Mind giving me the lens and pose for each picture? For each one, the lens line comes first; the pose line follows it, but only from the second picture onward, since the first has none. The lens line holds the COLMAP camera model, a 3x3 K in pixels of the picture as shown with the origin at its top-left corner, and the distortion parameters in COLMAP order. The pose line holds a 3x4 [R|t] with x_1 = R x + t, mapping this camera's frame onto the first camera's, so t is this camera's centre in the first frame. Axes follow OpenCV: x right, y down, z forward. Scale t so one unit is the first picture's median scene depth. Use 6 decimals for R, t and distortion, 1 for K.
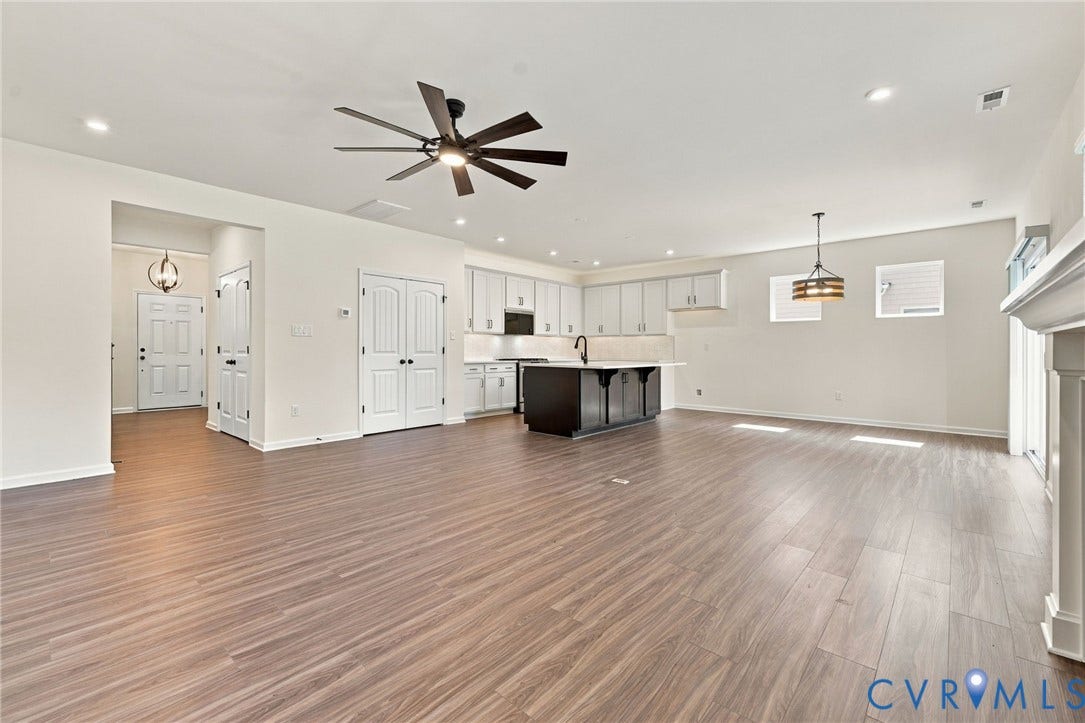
lens RADIAL K [[459.0, 0, 540.1], [0, 459.0, 353.6], [0, 0, 1]] dist [0.002712, -0.000496]
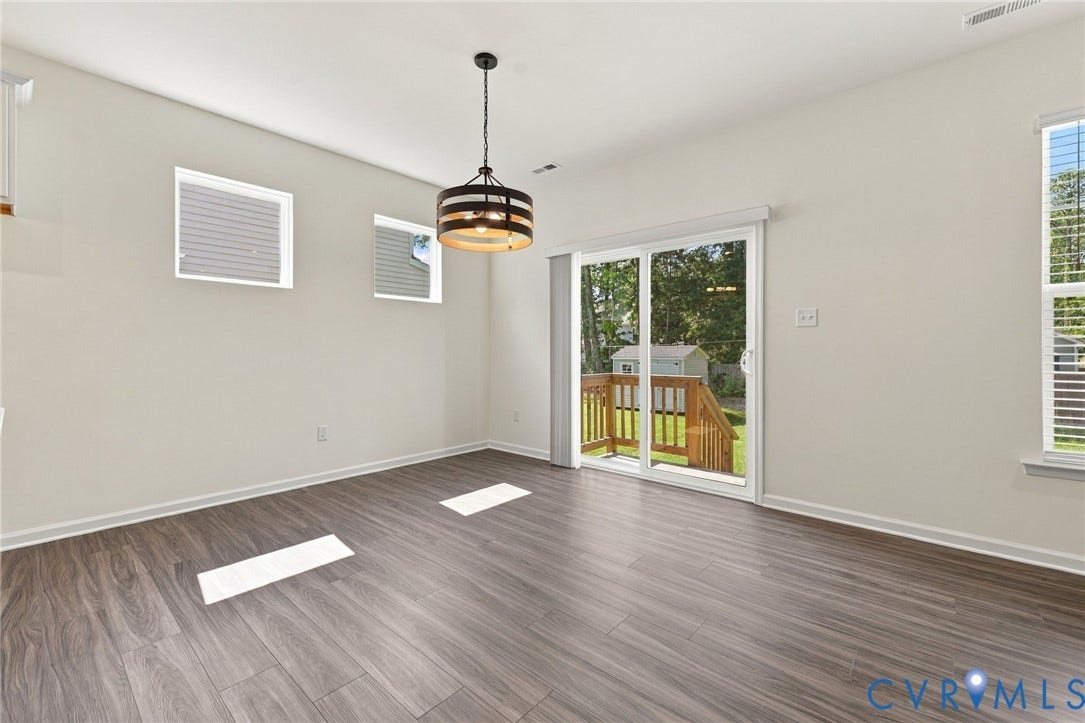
lens RADIAL K [[460.2, 0, 542.2], [0, 460.2, 346.3], [0, 0, 1]] dist [0.009124, 0.000271]
pose [[-0.012871, 0.005937, 0.999900, 0.120116], [0.005205, 0.999969, -0.005871, -0.006473], [-0.999904, 0.005129, -0.012901, 0.830260]]
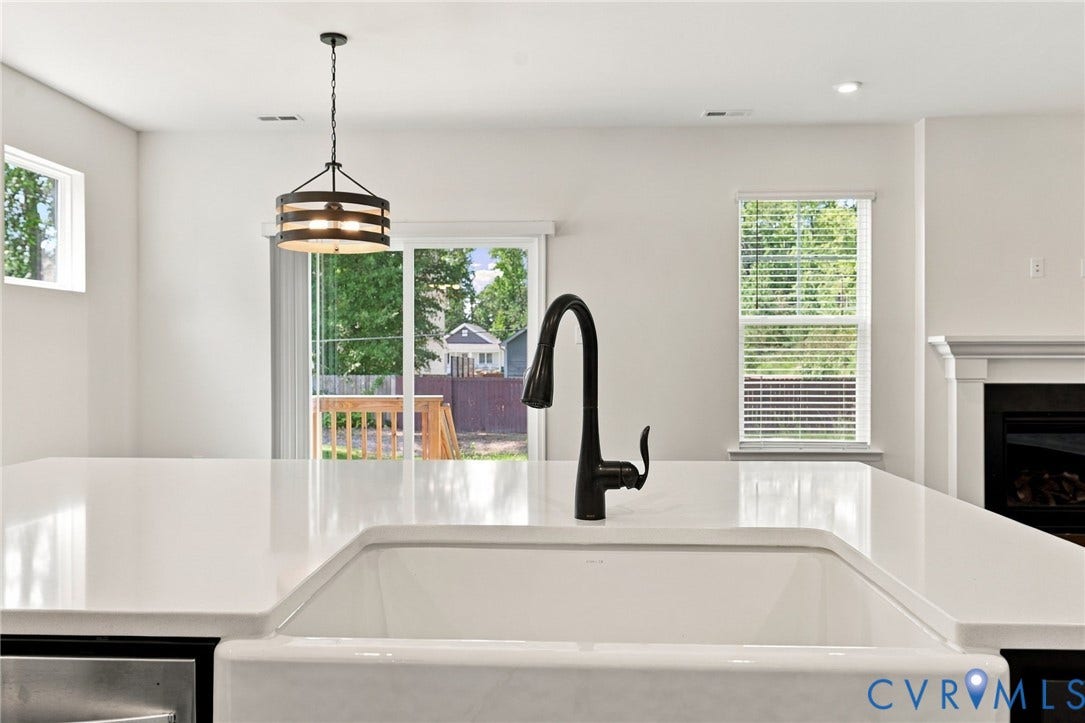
lens RADIAL K [[839.2, 0, 540.1], [0, 839.2, 353.7], [0, 0, 1]] dist [0.000564, 0.000629]
pose [[-0.636805, -0.006544, 0.770997, -0.070617], [0.002782, 0.999938, 0.010784, -0.027112], [-0.771020, 0.009012, -0.636748, 1.164717]]
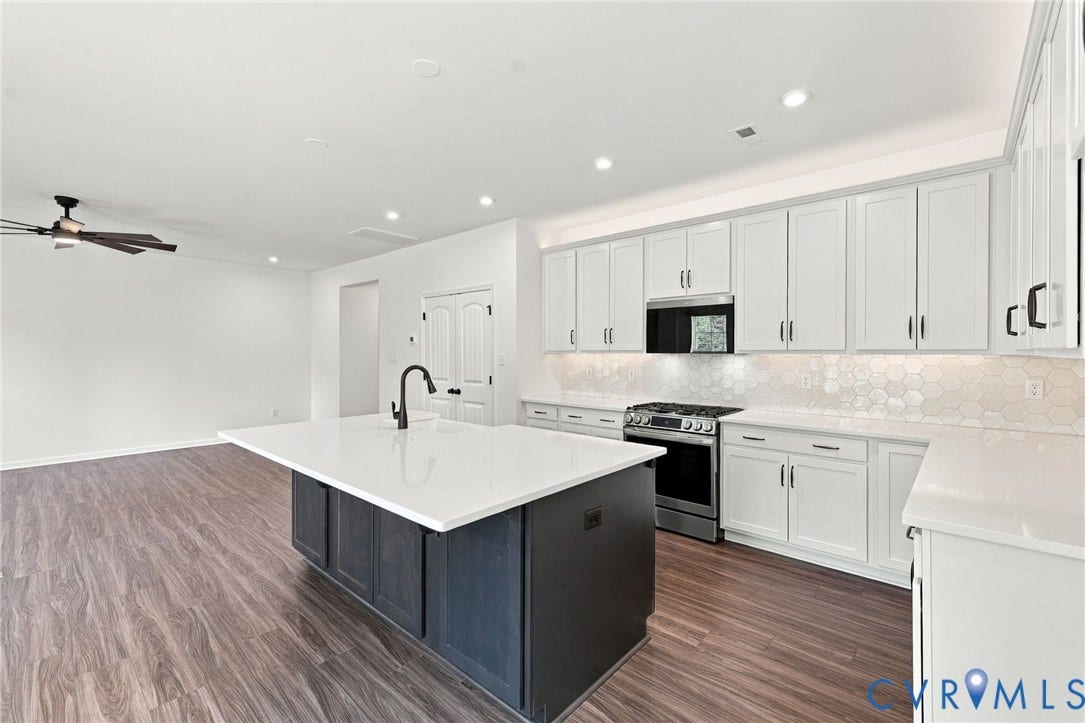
lens RADIAL K [[466.4, 0, 539.4], [0, 466.4, 354.1], [0, 0, 1]] dist [0.000723, -0.000021]
pose [[-0.001250, 0.001236, -0.999998, 0.557861], [-0.008368, 0.999964, 0.001247, -0.052790], [0.999964, 0.008370, -0.001239, 1.142557]]
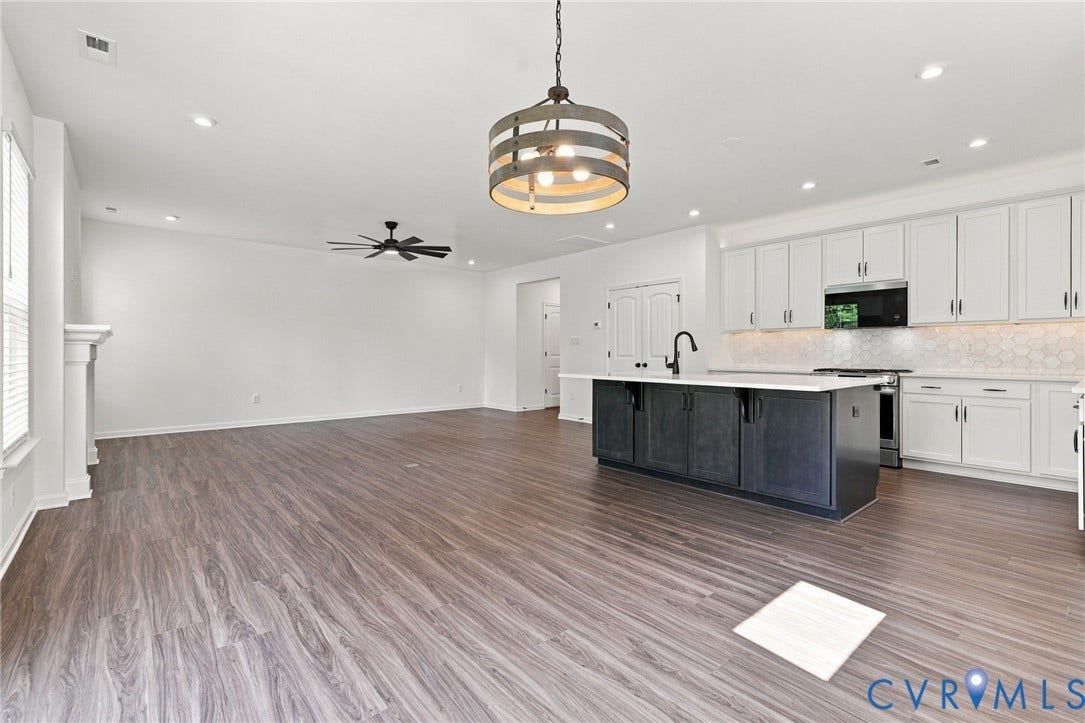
lens RADIAL K [[485.9, 0, 538.0], [0, 485.9, 354.2], [0, 0, 1]] dist [0.001223, -0.000079]
pose [[-0.133395, -0.000874, -0.991063, 0.827100], [-0.008803, 0.999961, 0.000303, -0.005127], [0.991024, 0.008765, -0.133397, 0.903175]]
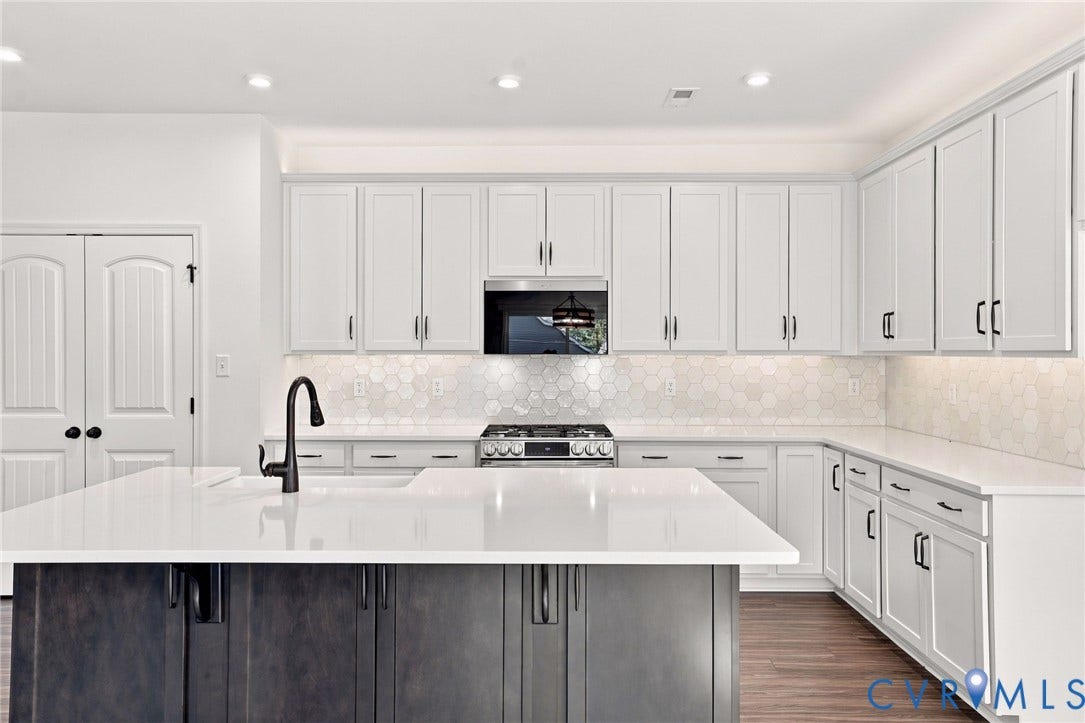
lens RADIAL K [[788.3, 0, 541.2], [0, 788.3, 351.8], [0, 0, 1]] dist [0.001258, 0.001825]
pose [[0.666076, -0.002155, -0.745881, 0.509328], [-0.005200, 0.999958, -0.007532, -0.051611], [0.745866, 0.008896, 0.666037, 0.823221]]
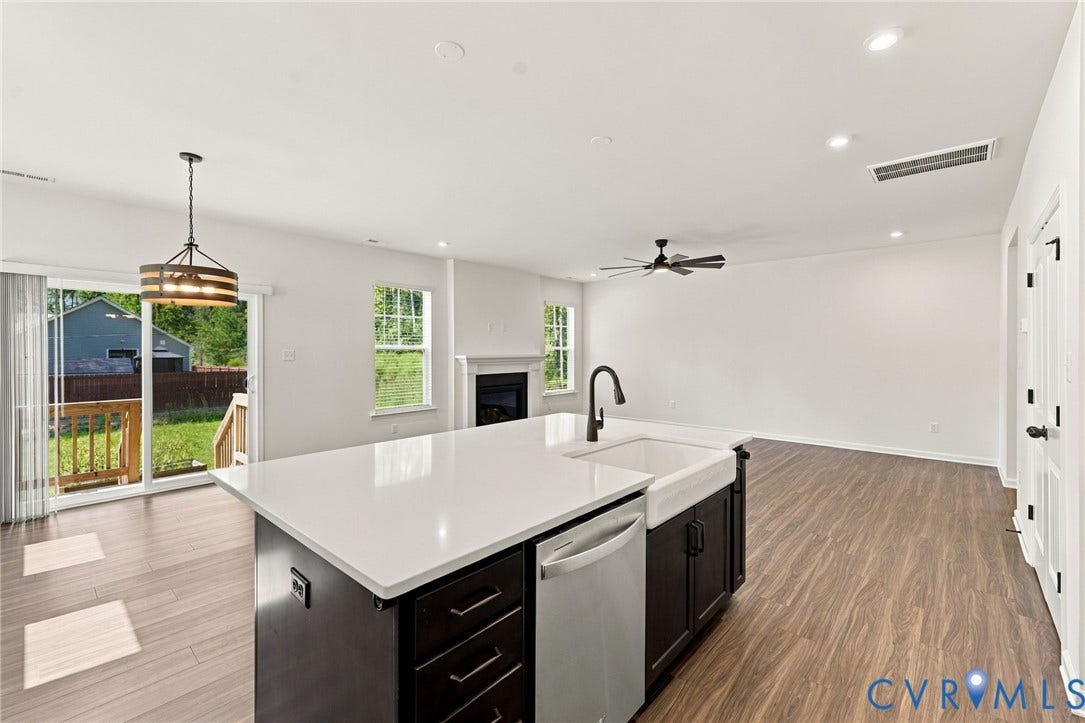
lens RADIAL K [[459.0, 0, 540.1], [0, 459.0, 353.6], [0, 0, 1]] dist [0.002712, -0.000496]
pose [[-0.999993, -0.001776, 0.003236, 0.143086], [-0.001729, 0.999890, 0.014726, -0.055152], [-0.003262, 0.014720, -0.999886, 1.381860]]
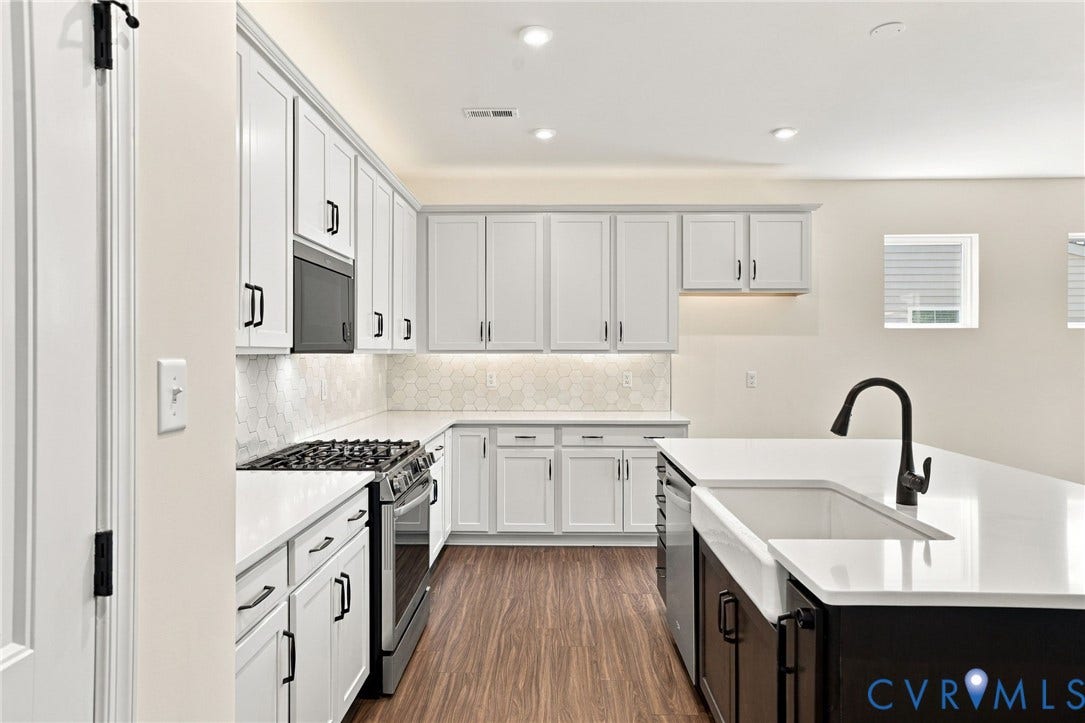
lens RADIAL K [[638.8, 0, 544.7], [0, 638.8, 353.2], [0, 0, 1]] dist [0.003153, 0.000861]
pose [[0.753100, -0.003549, 0.657897, -0.242966], [0.005881, 0.999982, -0.001338, -0.053730], [-0.657880, 0.004877, 0.753107, 0.885482]]
